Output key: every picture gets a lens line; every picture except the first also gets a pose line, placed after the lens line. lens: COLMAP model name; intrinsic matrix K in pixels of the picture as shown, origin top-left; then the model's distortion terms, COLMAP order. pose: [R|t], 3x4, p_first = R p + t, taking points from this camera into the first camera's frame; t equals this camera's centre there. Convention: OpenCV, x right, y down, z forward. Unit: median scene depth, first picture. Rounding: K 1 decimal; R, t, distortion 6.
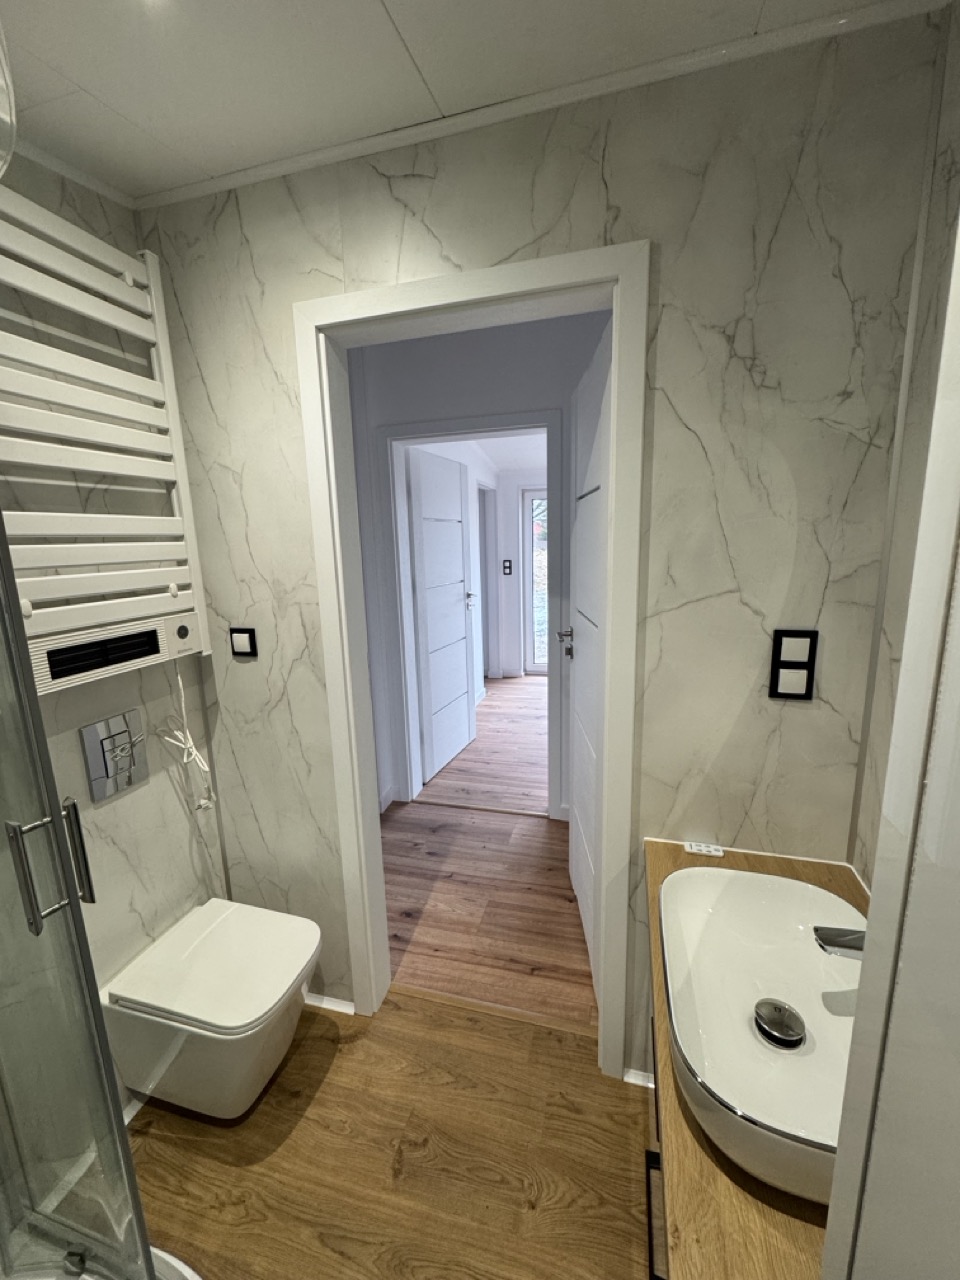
lens RADIAL K [[511.0, 0, 479.2], [0, 511.0, 639.3], [0, 0, 1]] dist [-0.003193, 0.001038]
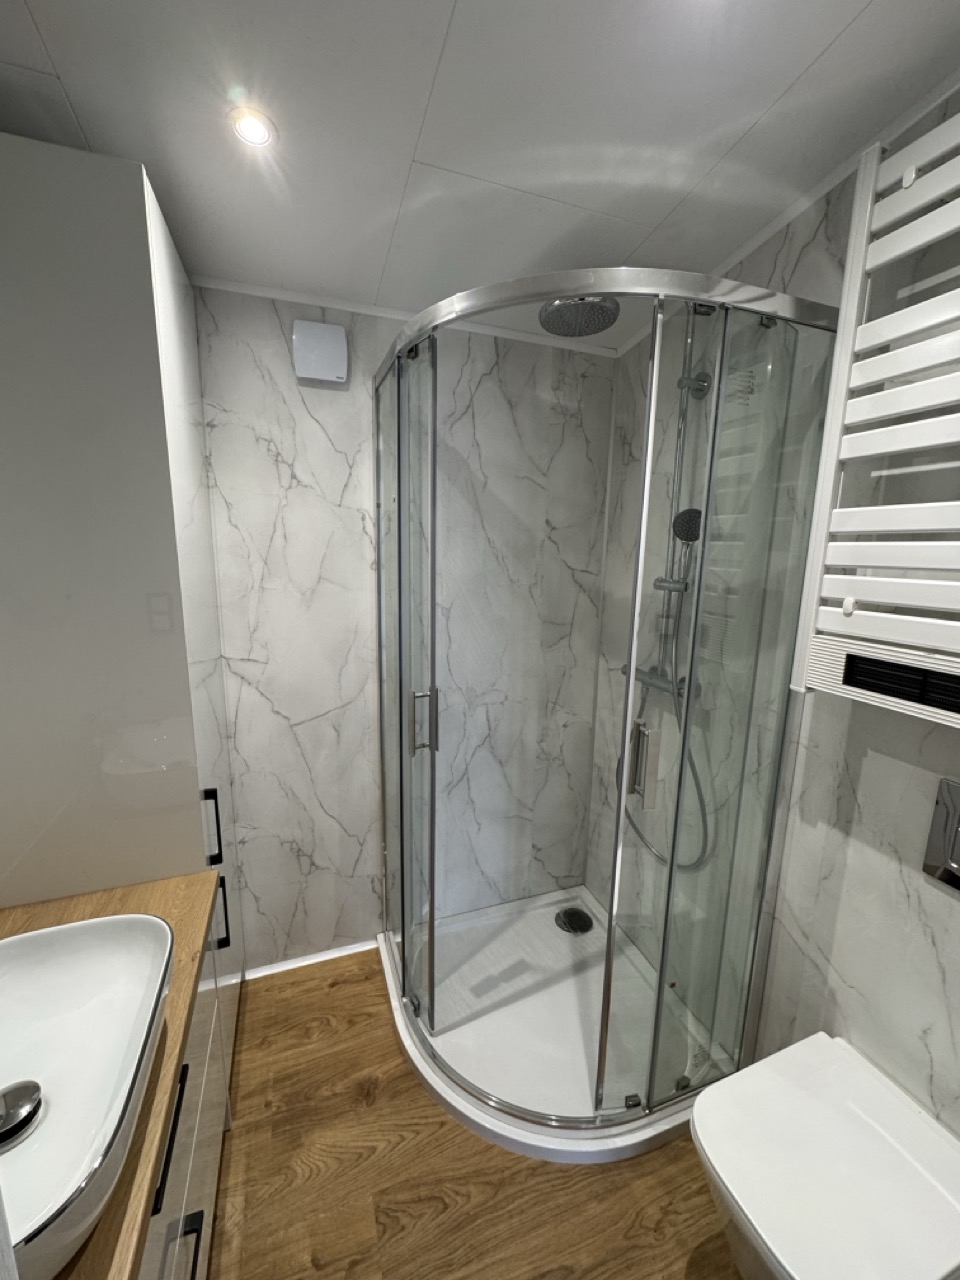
lens RADIAL K [[511.0, 0, 478.3], [0, 511.0, 639.5], [0, 0, 1]] dist [-0.003193, 0.001038]
pose [[-0.804999, 0.118384, -0.581344, 0.234309], [-0.106083, 0.935375, 0.337373, -0.226685], [0.583714, 0.333255, -0.740418, 1.163023]]
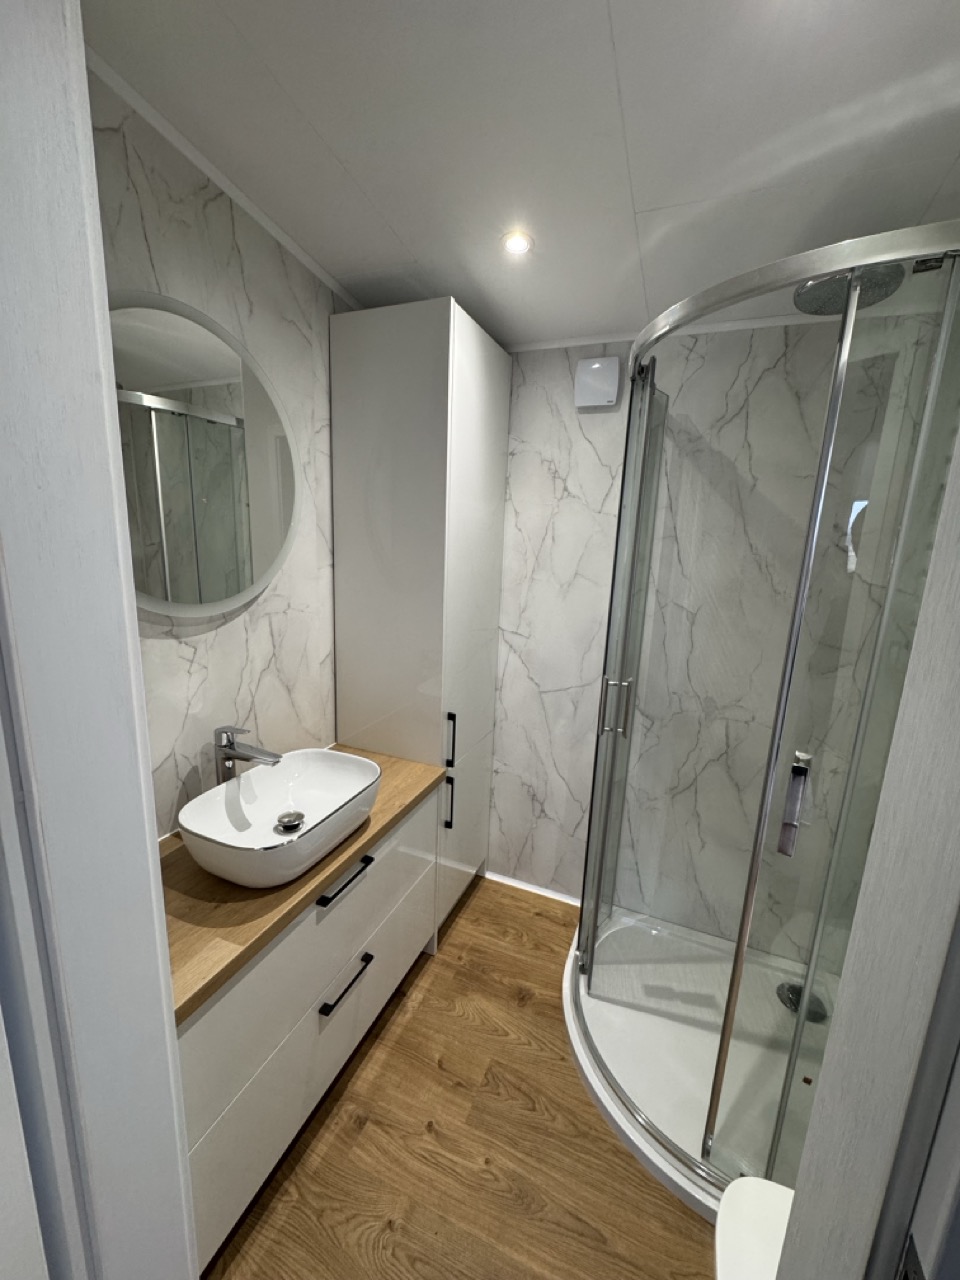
lens RADIAL K [[511.0, 0, 481.9], [0, 511.0, 640.7], [0, 0, 1]] dist [-0.003193, 0.001038]
pose [[-0.993130, -0.040763, 0.109686, -0.128878], [0.002971, 0.928276, 0.371881, -0.279915], [-0.116977, 0.369652, -0.921777, 1.452988]]
